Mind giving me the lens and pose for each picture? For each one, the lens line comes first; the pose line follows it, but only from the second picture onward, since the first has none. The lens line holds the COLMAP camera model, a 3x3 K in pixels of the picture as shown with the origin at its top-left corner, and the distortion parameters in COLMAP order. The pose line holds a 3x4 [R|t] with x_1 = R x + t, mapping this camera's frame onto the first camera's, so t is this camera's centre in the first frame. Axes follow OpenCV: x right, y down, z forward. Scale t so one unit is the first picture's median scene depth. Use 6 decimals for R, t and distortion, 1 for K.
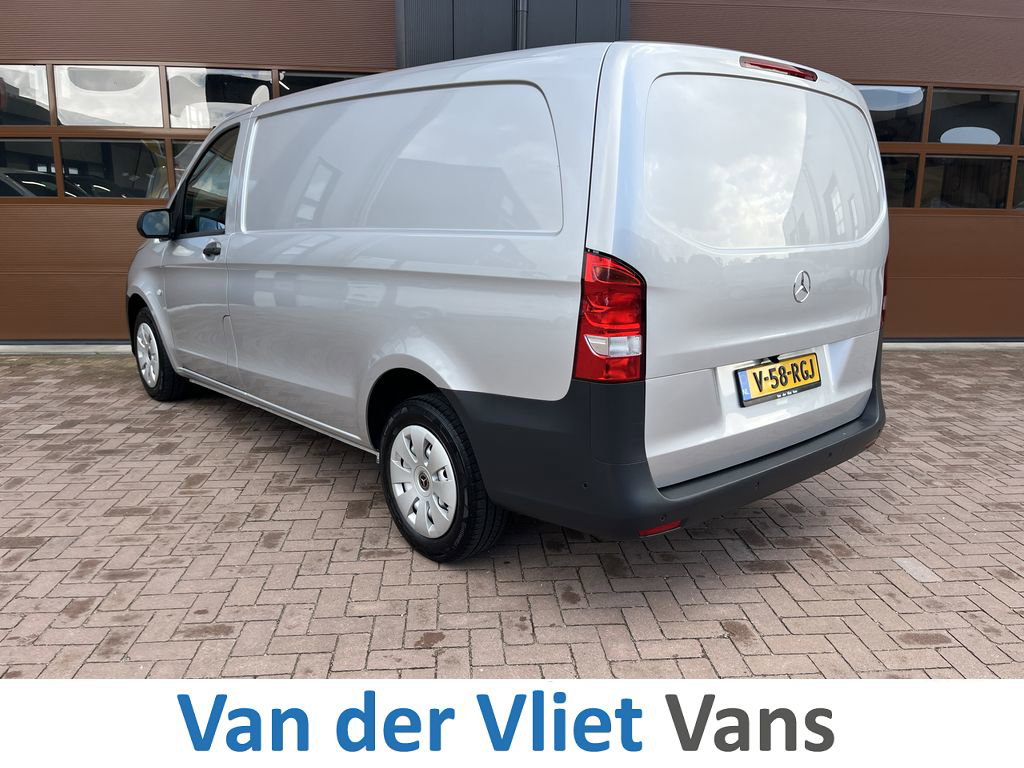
lens RADIAL K [[800.1, 0, 522.6], [0, 800.1, 386.4], [0, 0, 1]] dist [0.053011, -0.076031]
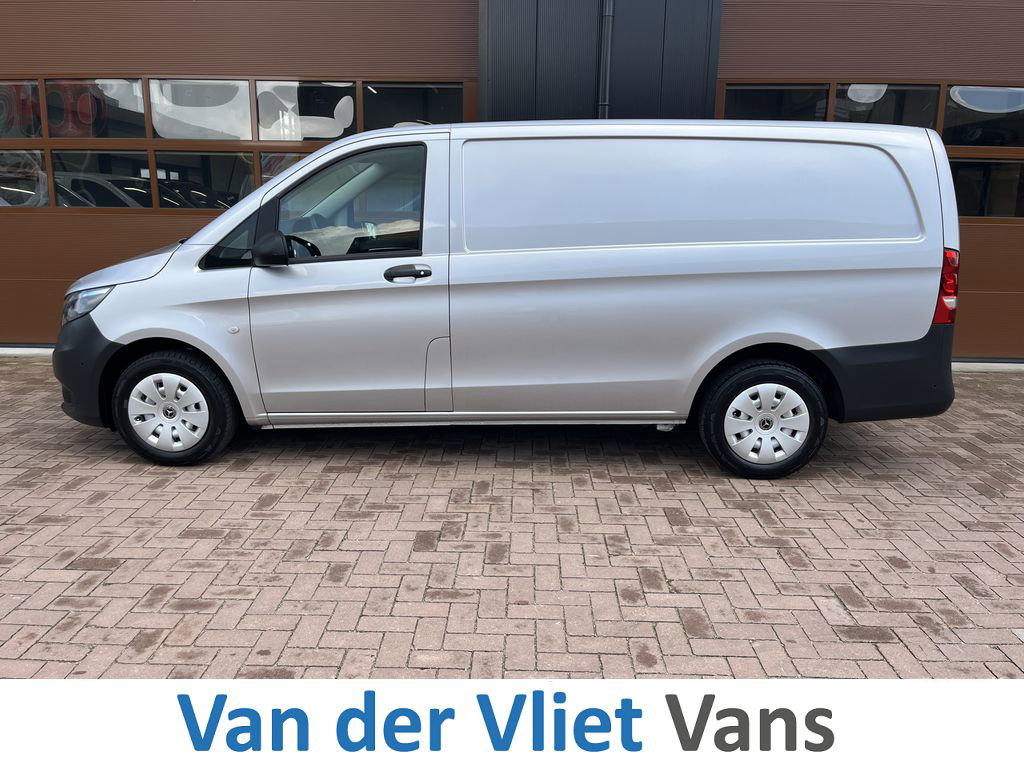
lens RADIAL K [[800.1, 0, 507.0], [0, 800.1, 382.2], [0, 0, 1]] dist [0.053011, -0.076031]
pose [[0.993200, 0.023616, -0.113997, -0.001217], [-0.023831, 0.999716, -0.000530, -0.041542], [0.113952, 0.003244, 0.993481, 0.046177]]
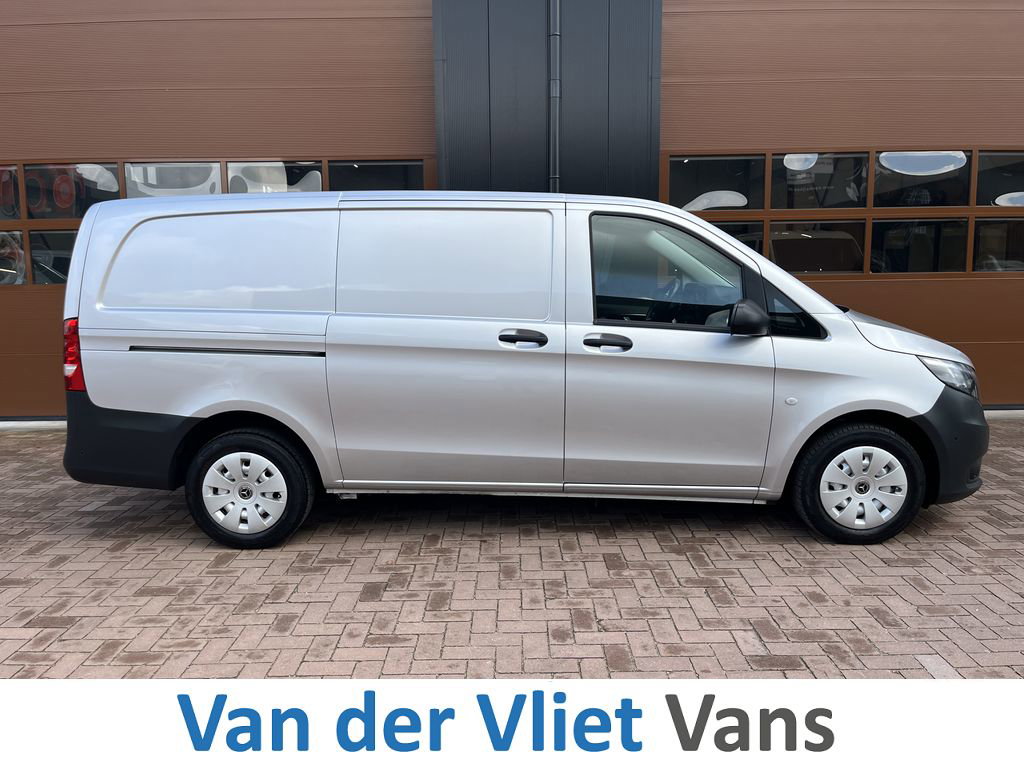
lens RADIAL K [[800.1, 0, 510.4], [0, 800.1, 381.4], [0, 0, 1]] dist [0.053011, -0.076031]
pose [[0.995168, -0.011622, -0.097496, 0.071916], [0.003747, 0.996742, -0.080570, -0.030008], [0.098115, 0.079815, 0.991969, -0.013927]]
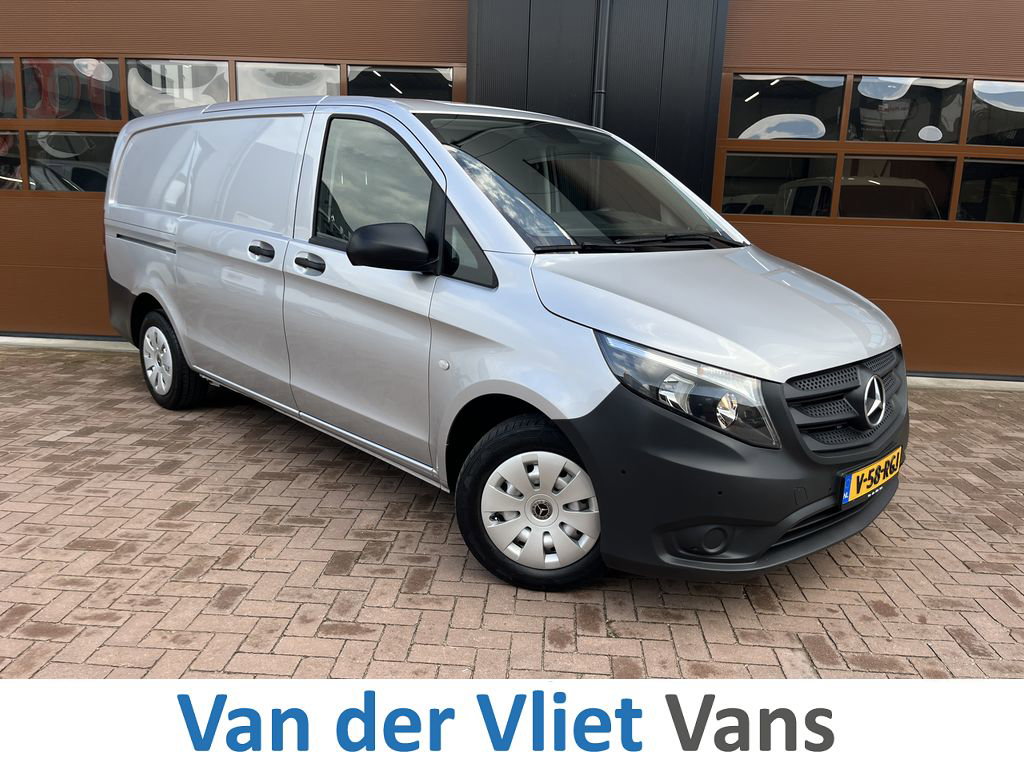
lens RADIAL K [[800.1, 0, 509.5], [0, 800.1, 381.5], [0, 0, 1]] dist [0.053011, -0.076031]
pose [[0.988045, 0.052234, -0.145046, 0.085369], [-0.053865, 0.998521, -0.007335, -0.042793], [0.144448, 0.015060, 0.989398, 0.180099]]
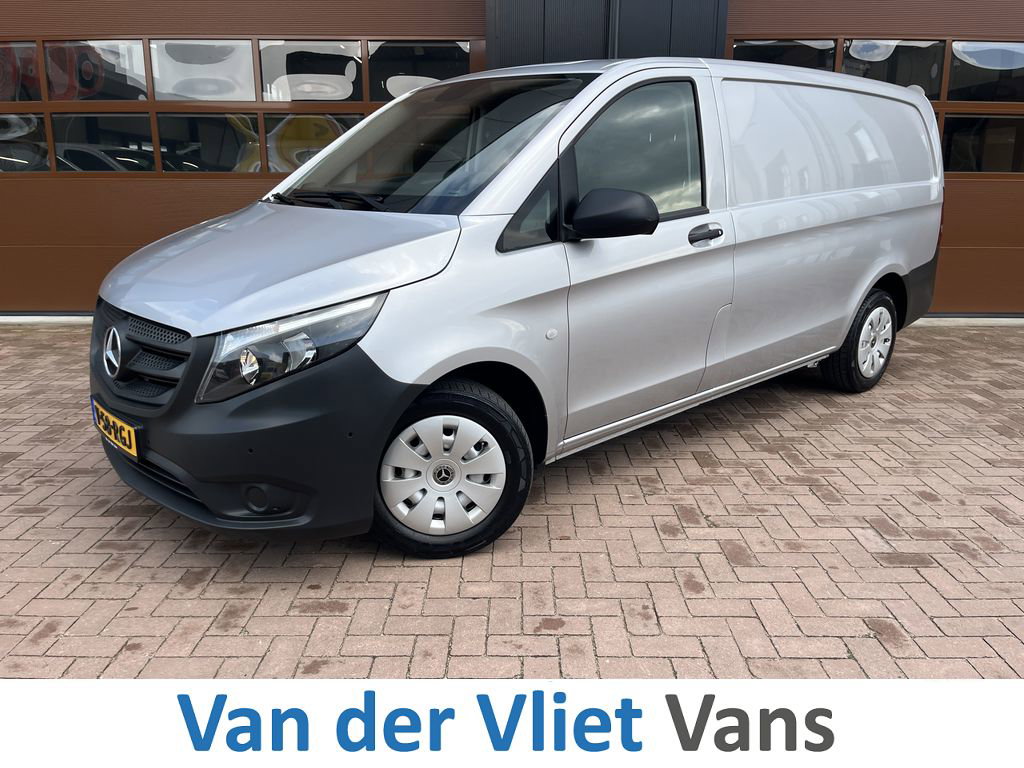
lens RADIAL K [[800.1, 0, 514.0], [0, 800.1, 379.3], [0, 0, 1]] dist [0.053011, -0.076031]
pose [[0.995604, 0.011866, -0.092907, -0.051552], [-0.009797, 0.999695, 0.022690, 0.001578], [0.093148, -0.021680, 0.995416, 0.039884]]
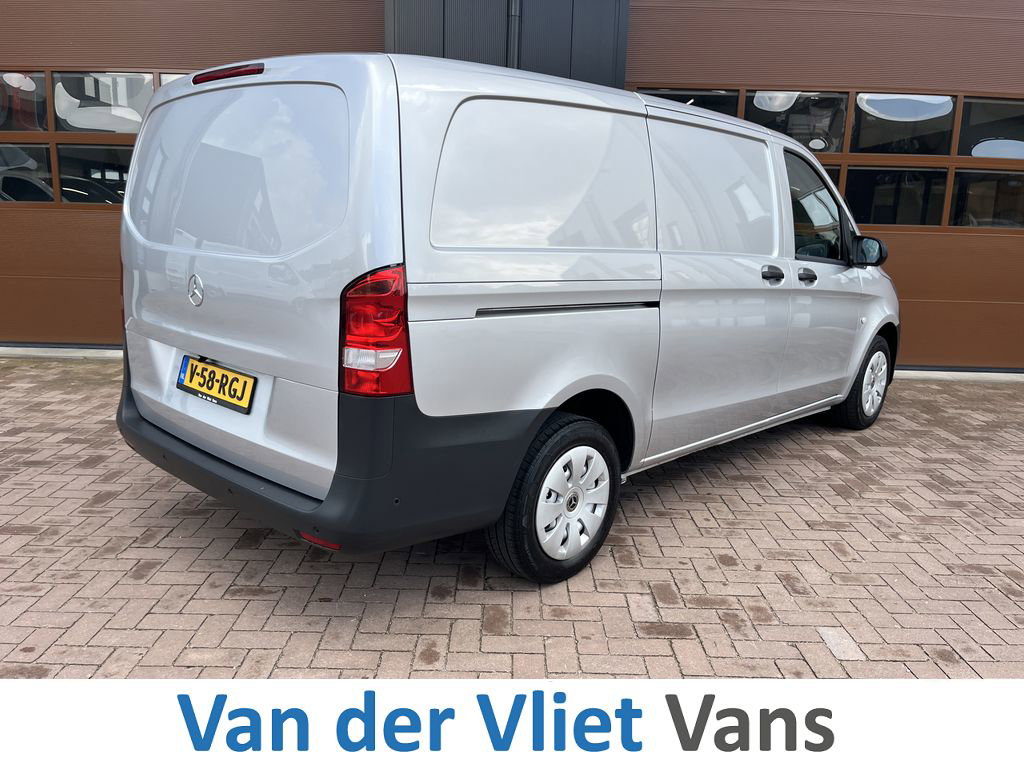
lens RADIAL K [[800.1, 0, 515.1], [0, 800.1, 386.9], [0, 0, 1]] dist [0.053011, -0.076031]
pose [[0.996073, 0.032199, -0.082472, 0.174277], [-0.033125, 0.999402, -0.009892, -0.025370], [0.082105, 0.012585, 0.996544, 0.086770]]
